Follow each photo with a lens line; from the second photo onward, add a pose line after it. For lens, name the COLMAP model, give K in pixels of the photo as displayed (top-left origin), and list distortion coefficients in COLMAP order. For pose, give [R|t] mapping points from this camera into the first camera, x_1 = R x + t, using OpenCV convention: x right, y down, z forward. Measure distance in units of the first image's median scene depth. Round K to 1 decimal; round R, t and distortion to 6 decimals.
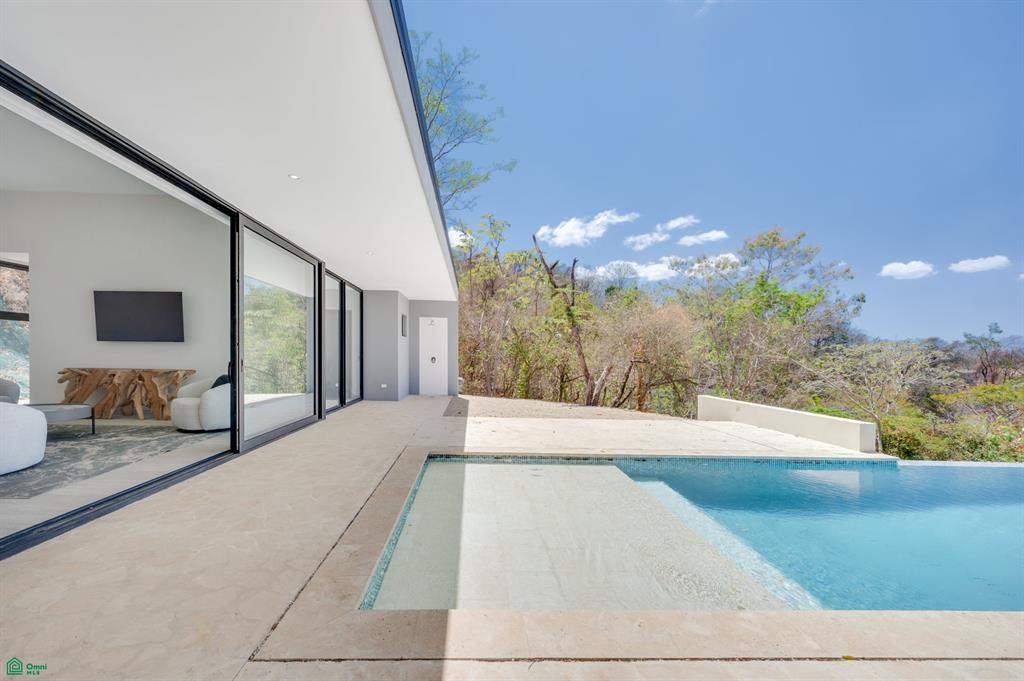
lens RADIAL K [[415.1, 0, 513.4], [0, 415.1, 375.7], [0, 0, 1]] dist [-0.000361, -0.000119]
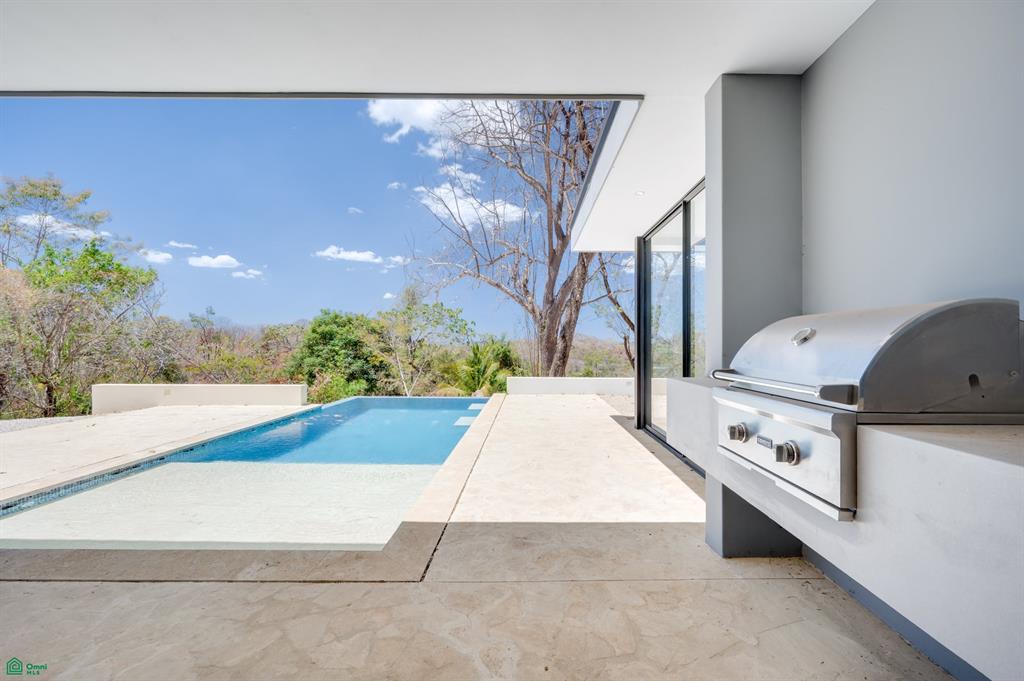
lens RADIAL K [[411.8, 0, 512.0], [0, 411.8, 340.5], [0, 0, 1]] dist [0.000093, 0.000046]
pose [[0.093981, -0.012776, 0.995492, -0.581484], [0.041653, 0.999093, 0.008890, -0.027329], [-0.994702, 0.040630, 0.094428, 0.167184]]
